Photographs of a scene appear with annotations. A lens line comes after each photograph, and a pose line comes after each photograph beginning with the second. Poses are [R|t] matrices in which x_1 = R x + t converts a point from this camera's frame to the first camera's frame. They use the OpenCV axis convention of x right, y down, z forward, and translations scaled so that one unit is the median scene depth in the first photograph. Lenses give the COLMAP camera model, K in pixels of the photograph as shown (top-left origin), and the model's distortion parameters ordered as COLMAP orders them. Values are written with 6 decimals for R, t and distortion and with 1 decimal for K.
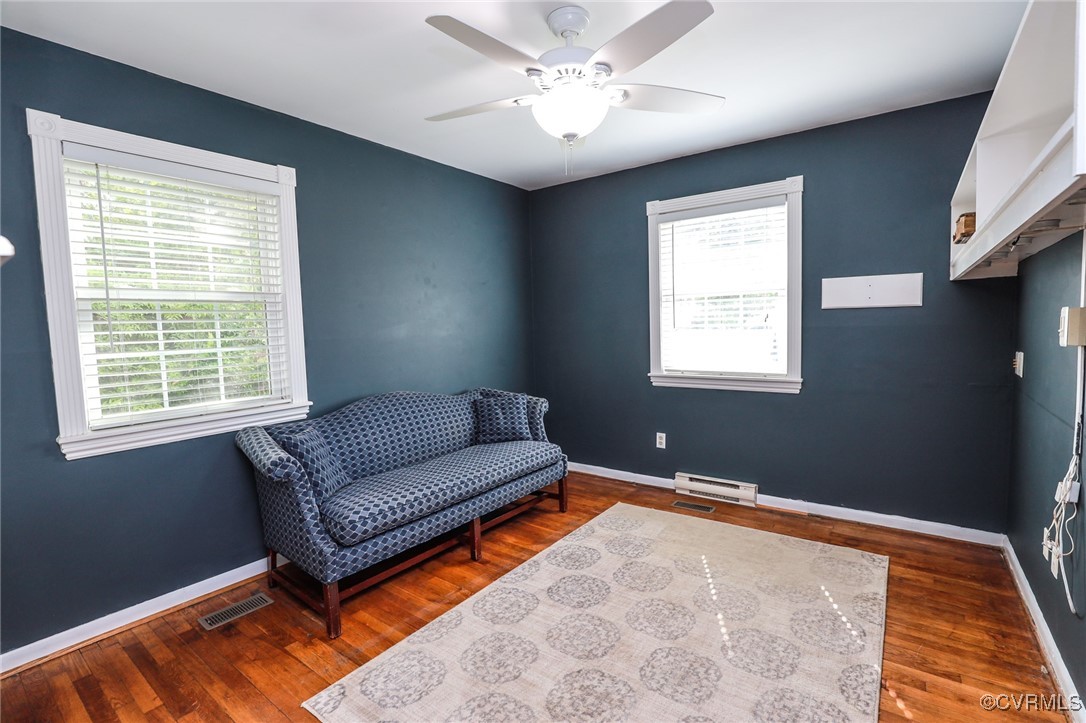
lens RADIAL K [[493.8, 0, 544.5], [0, 493.8, 362.5], [0, 0, 1]] dist [-0.040344, 0.007117]
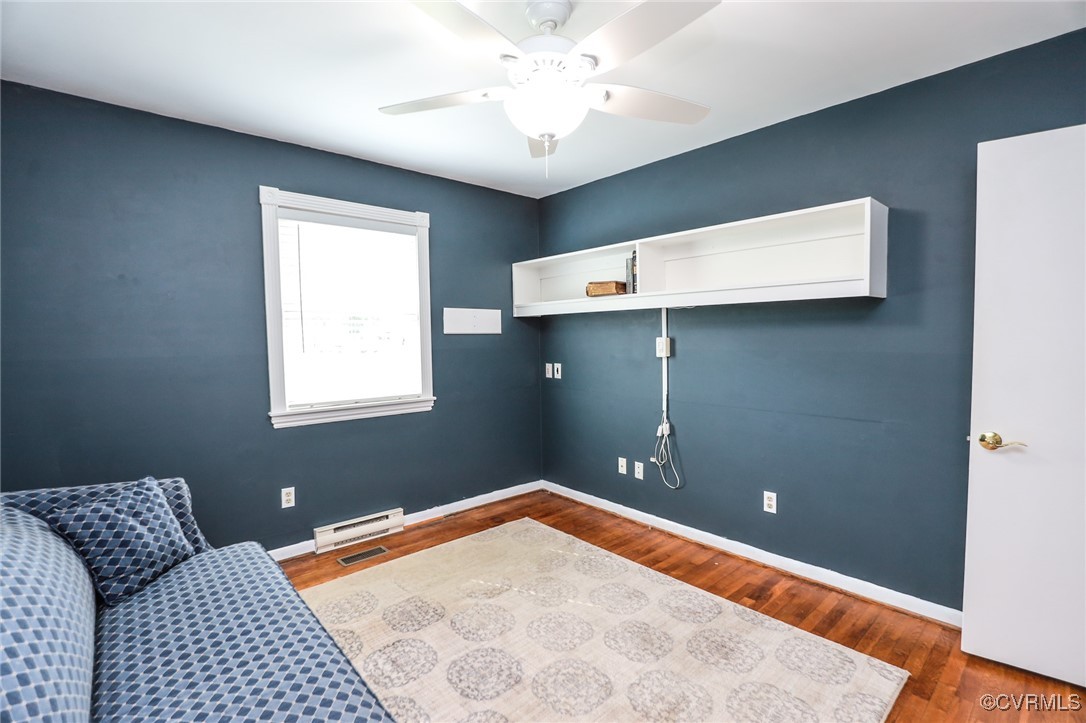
lens RADIAL K [[493.8, 0, 544.5], [0, 493.8, 362.5], [0, 0, 1]] dist [-0.040344, 0.007117]
pose [[0.205598, -0.028211, 0.978230, -0.500288], [0.077245, 0.996934, 0.012515, -0.037127], [-0.975583, 0.072990, 0.207147, 0.509083]]
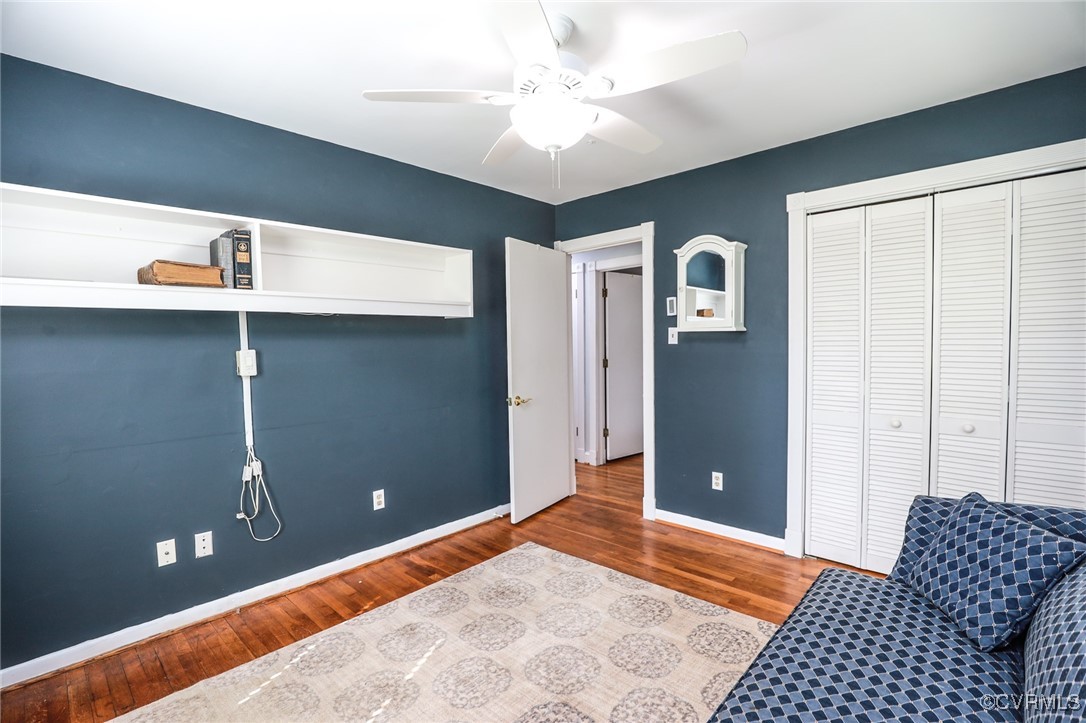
lens RADIAL K [[493.8, 0, 544.5], [0, 493.8, 362.5], [0, 0, 1]] dist [-0.040344, 0.007117]
pose [[-0.991561, 0.040758, 0.123068, -0.017066], [0.055076, 0.991805, 0.115282, -0.100462], [-0.117361, 0.121087, -0.985680, 1.176889]]
